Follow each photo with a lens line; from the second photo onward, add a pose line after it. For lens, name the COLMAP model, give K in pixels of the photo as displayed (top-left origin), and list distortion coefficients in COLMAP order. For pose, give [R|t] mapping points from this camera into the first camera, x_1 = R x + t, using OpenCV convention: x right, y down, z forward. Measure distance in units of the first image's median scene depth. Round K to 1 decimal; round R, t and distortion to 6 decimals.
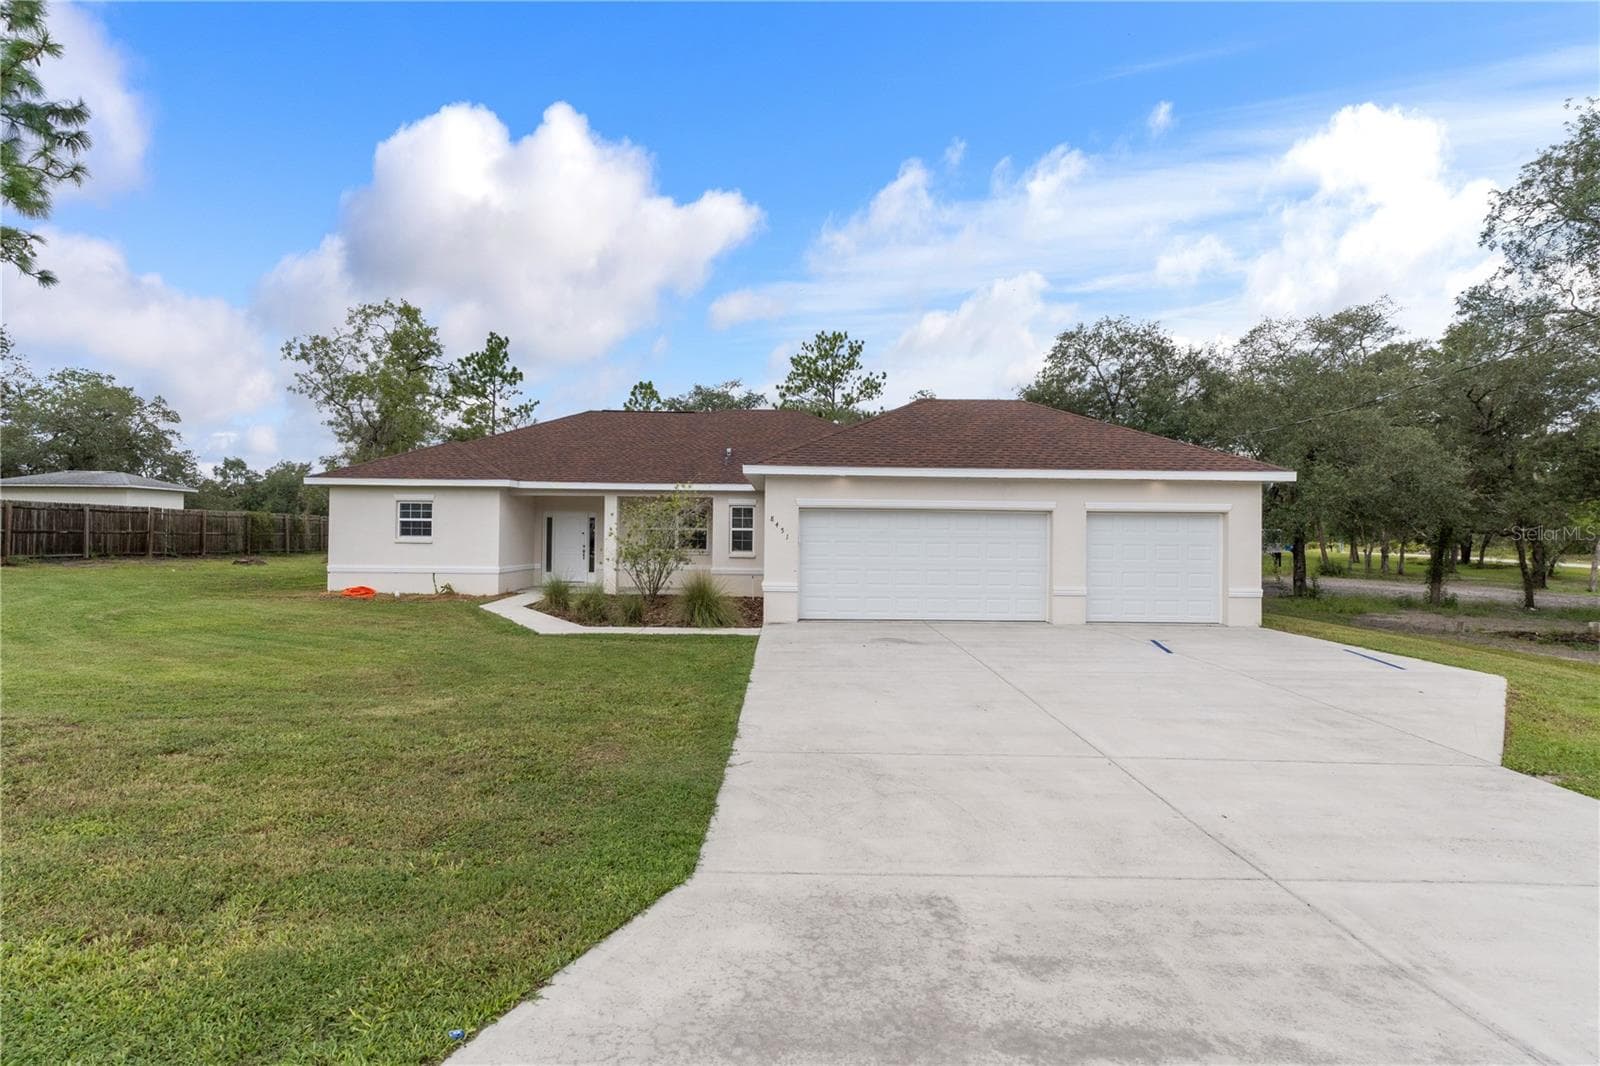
lens RADIAL K [[750.4, 0, 791.8], [0, 750.4, 532.1], [0, 0, 1]] dist [-0.001146, -0.000169]
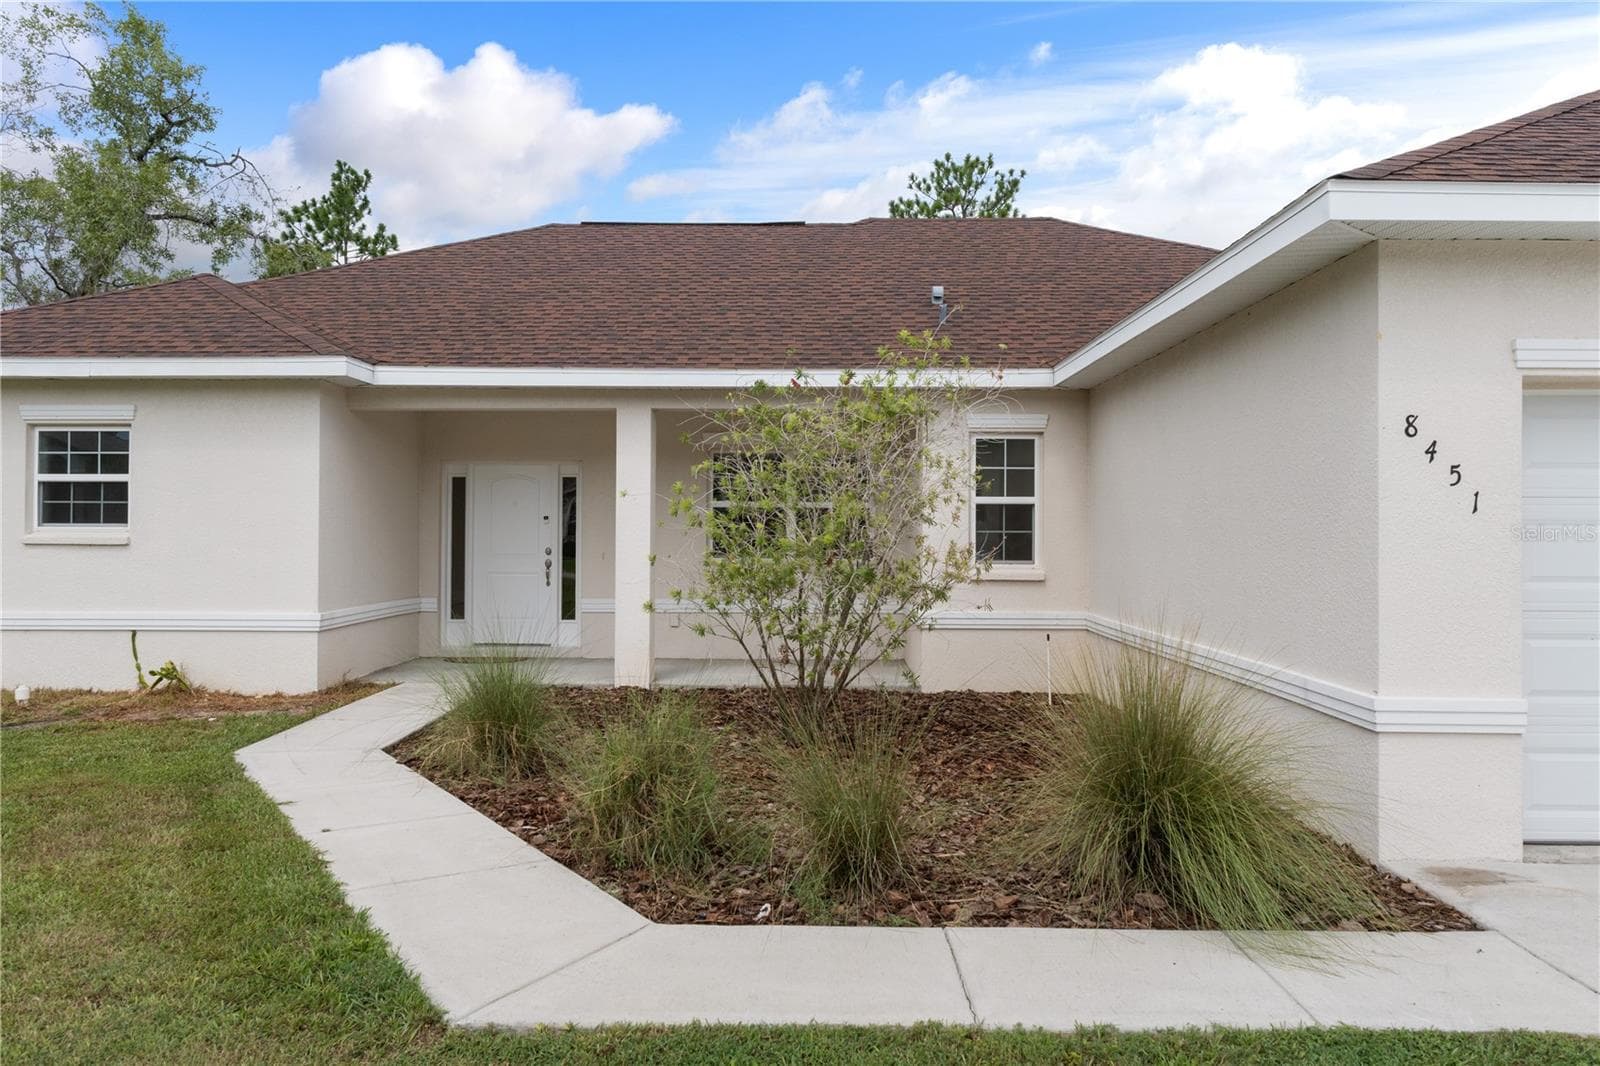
lens RADIAL K [[1181.7, 0, 800.0], [0, 1181.7, 533.0], [0, 0, 1]] dist [-0.014978, -0.006050]
pose [[0.999799, -0.006357, -0.019010, -0.152072], [0.006388, 0.999978, 0.001578, 0.010102], [0.019000, -0.001699, 0.999818, 0.443545]]
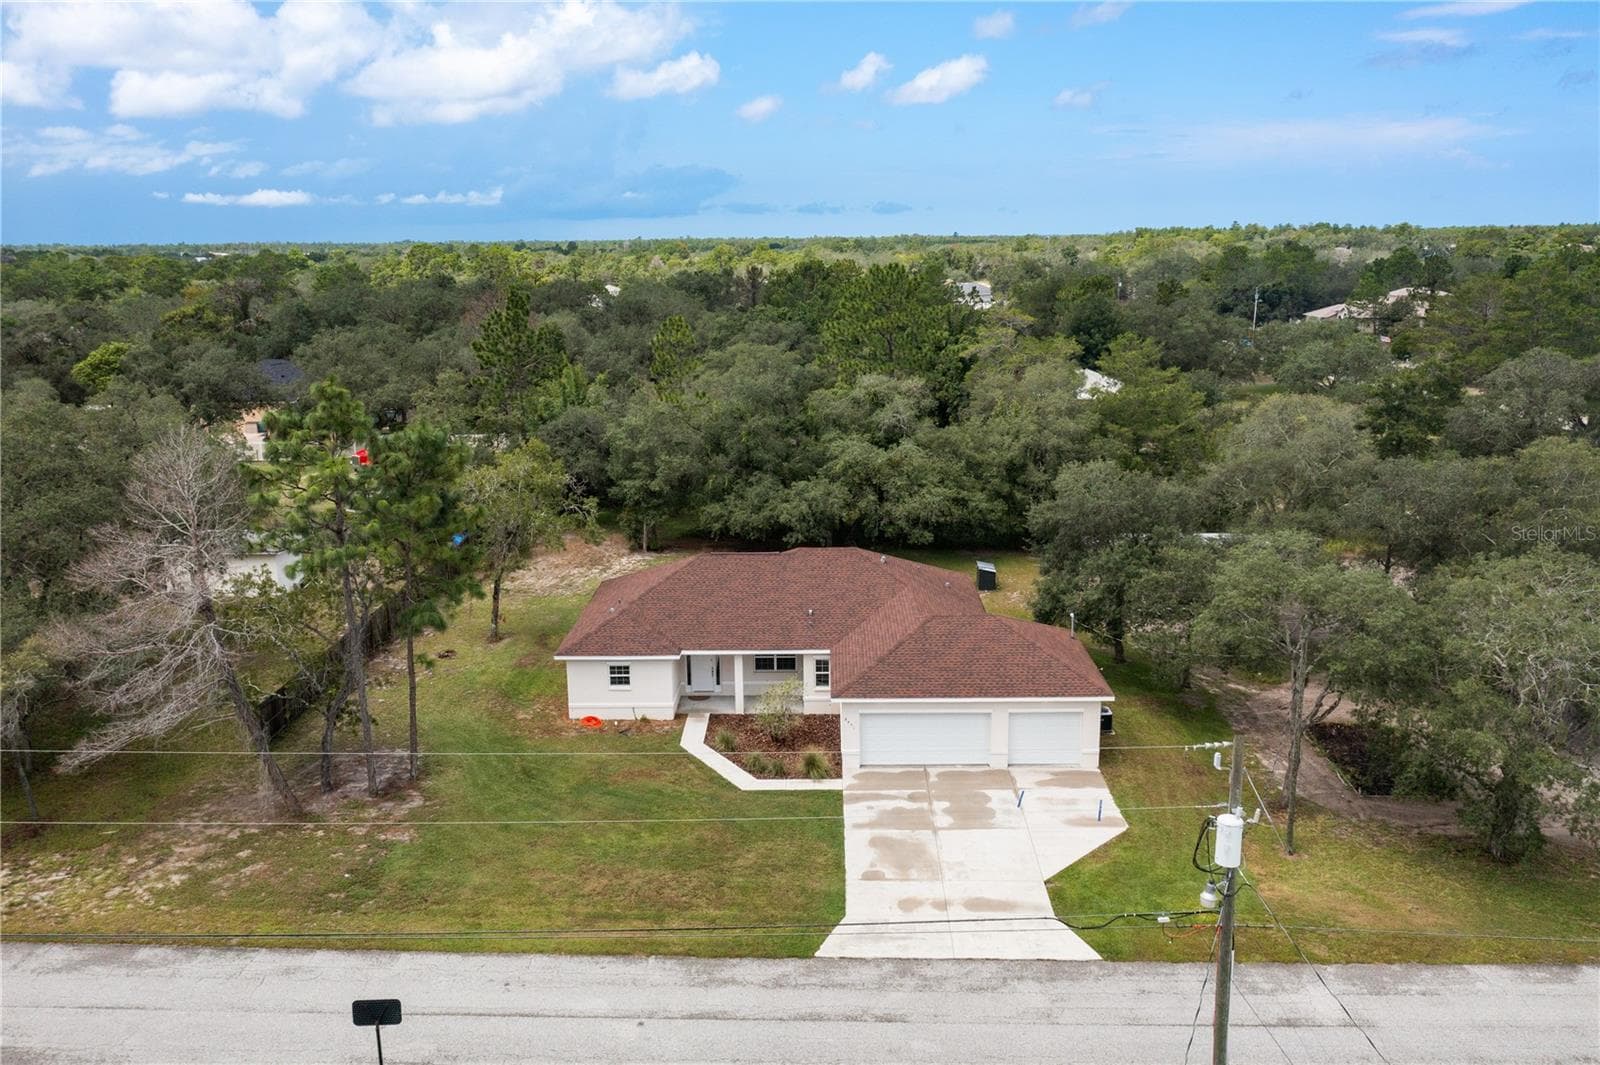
lens RADIAL K [[1181.7, 0, 800.0], [0, 1181.7, 532.5], [0, 0, 1]] dist [-0.014978, -0.006050]
pose [[0.999353, -0.016207, -0.032098, -0.028976], [0.022511, 0.978078, 0.207019, -0.801020], [0.028039, -0.207608, 0.977810, -1.346689]]
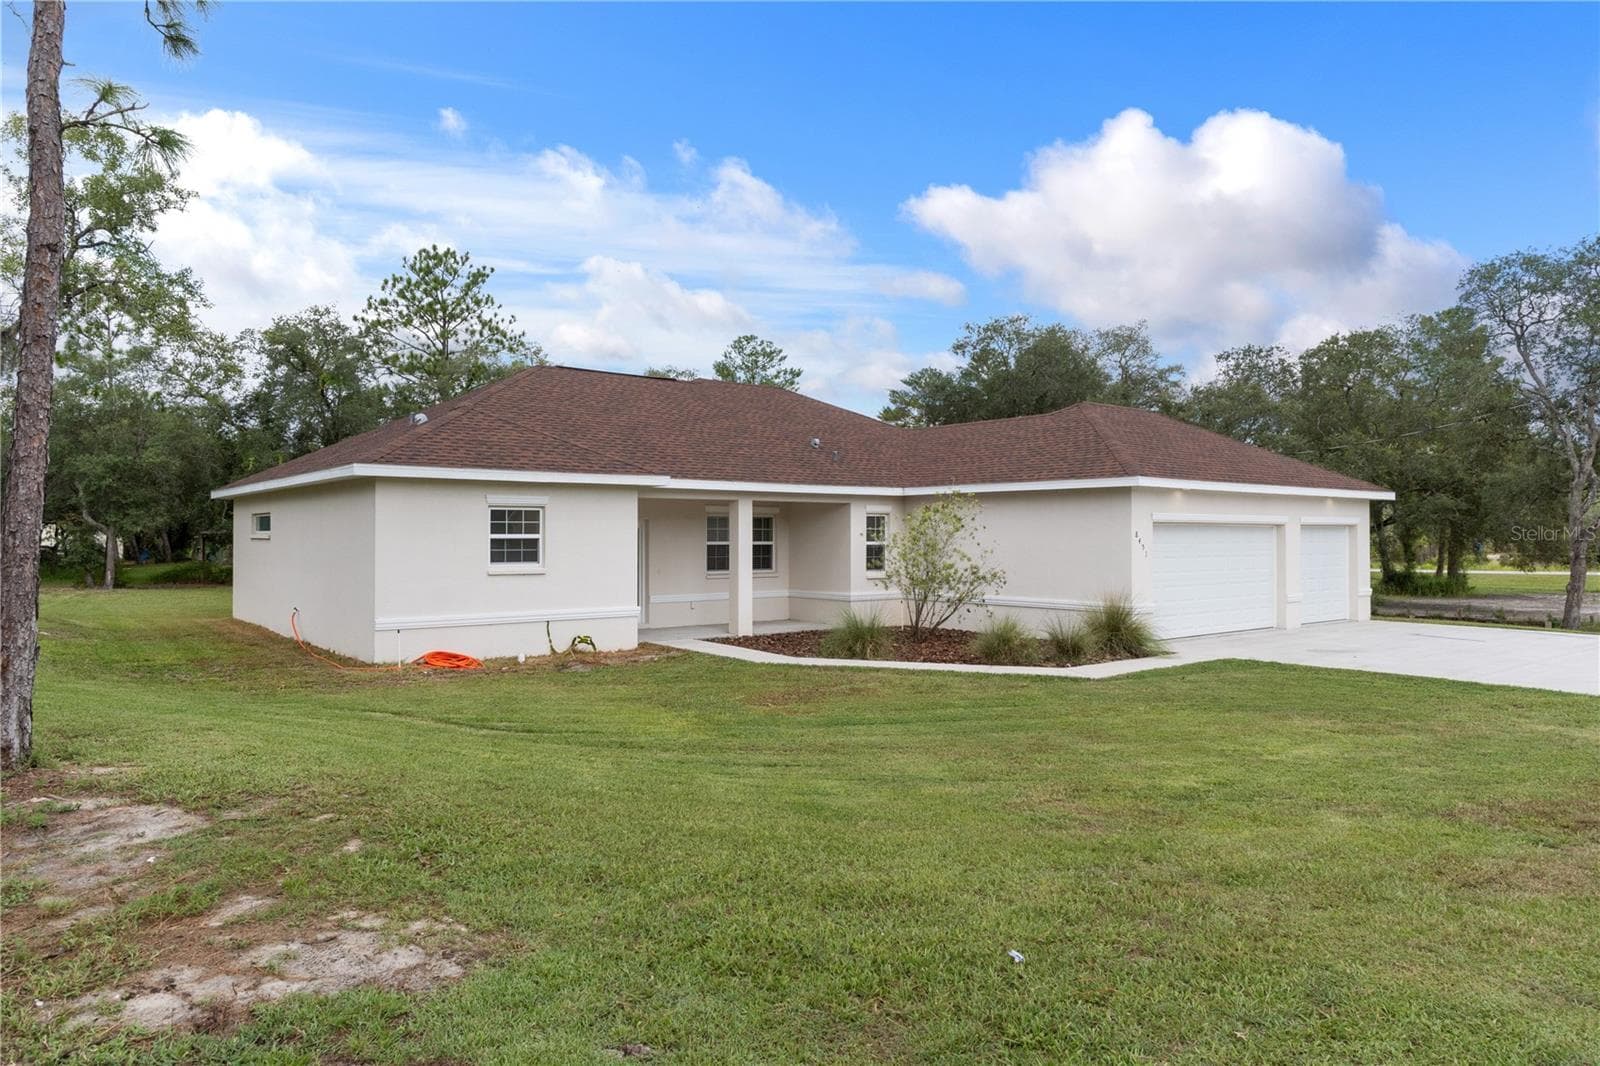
lens RADIAL K [[1010.4, 0, 800.0], [0, 1010.4, 533.0], [0, 0, 1]] dist [-0.002343, -0.001020]
pose [[0.788440, -0.010363, 0.615024, -0.798316], [0.008224, 0.999946, 0.006306, -0.021763], [-0.615057, 0.000086, 0.788483, 0.194191]]
